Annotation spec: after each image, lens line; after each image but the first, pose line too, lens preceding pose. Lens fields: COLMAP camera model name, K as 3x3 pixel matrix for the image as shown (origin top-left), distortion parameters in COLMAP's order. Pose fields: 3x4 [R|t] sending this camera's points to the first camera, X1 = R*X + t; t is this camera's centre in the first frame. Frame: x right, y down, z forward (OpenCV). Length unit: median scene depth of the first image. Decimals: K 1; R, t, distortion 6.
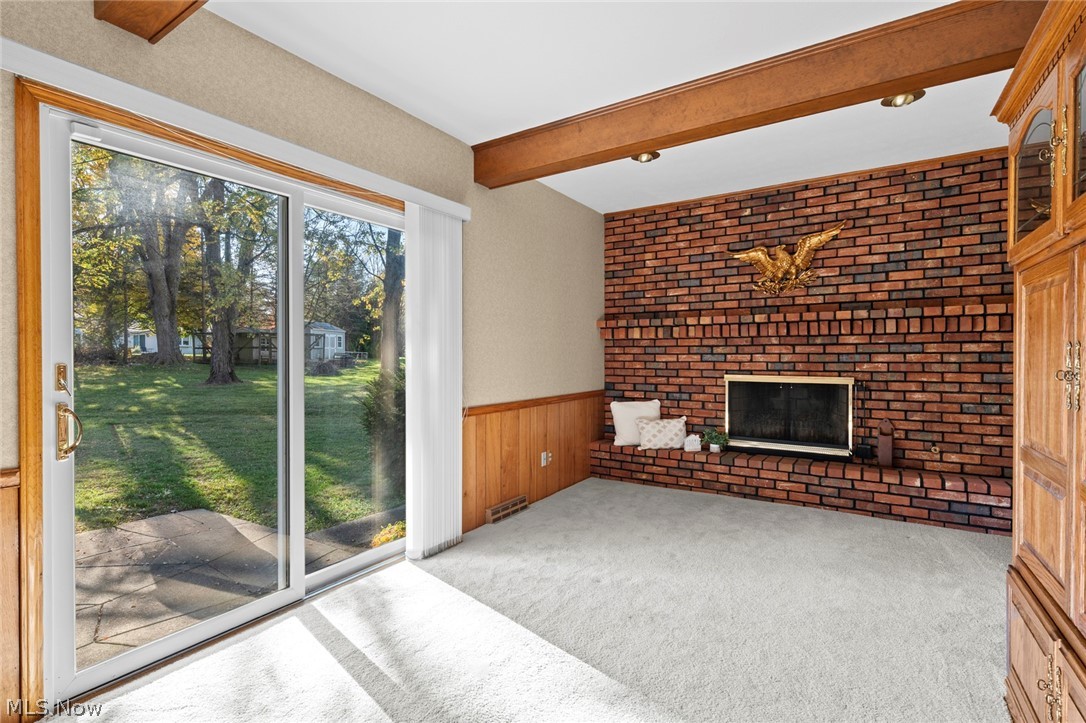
lens RADIAL K [[526.2, 0, 542.9], [0, 526.2, 357.6], [0, 0, 1]] dist [0.007440, 0.000288]
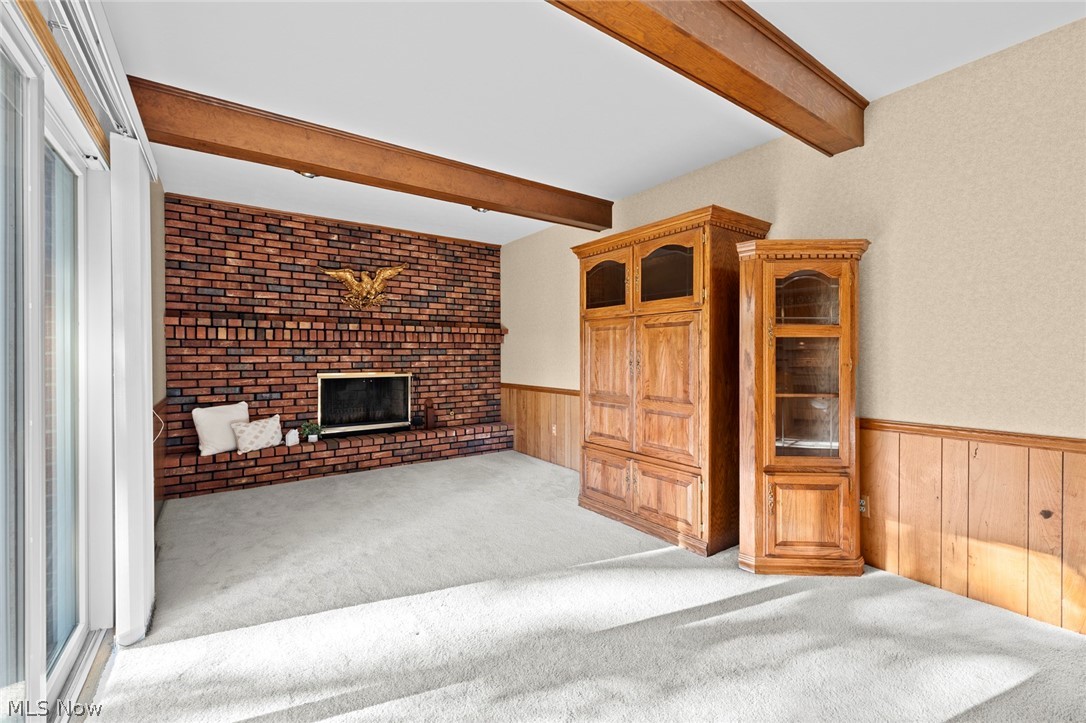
lens RADIAL K [[465.3, 0, 544.7], [0, 465.3, 359.2], [0, 0, 1]] dist [0.003774, 0.000559]
pose [[0.352348, -0.004980, 0.935856, -0.468331], [0.008384, 0.999963, 0.002165, 0.003540], [-0.935832, 0.007084, 0.352376, 0.191429]]
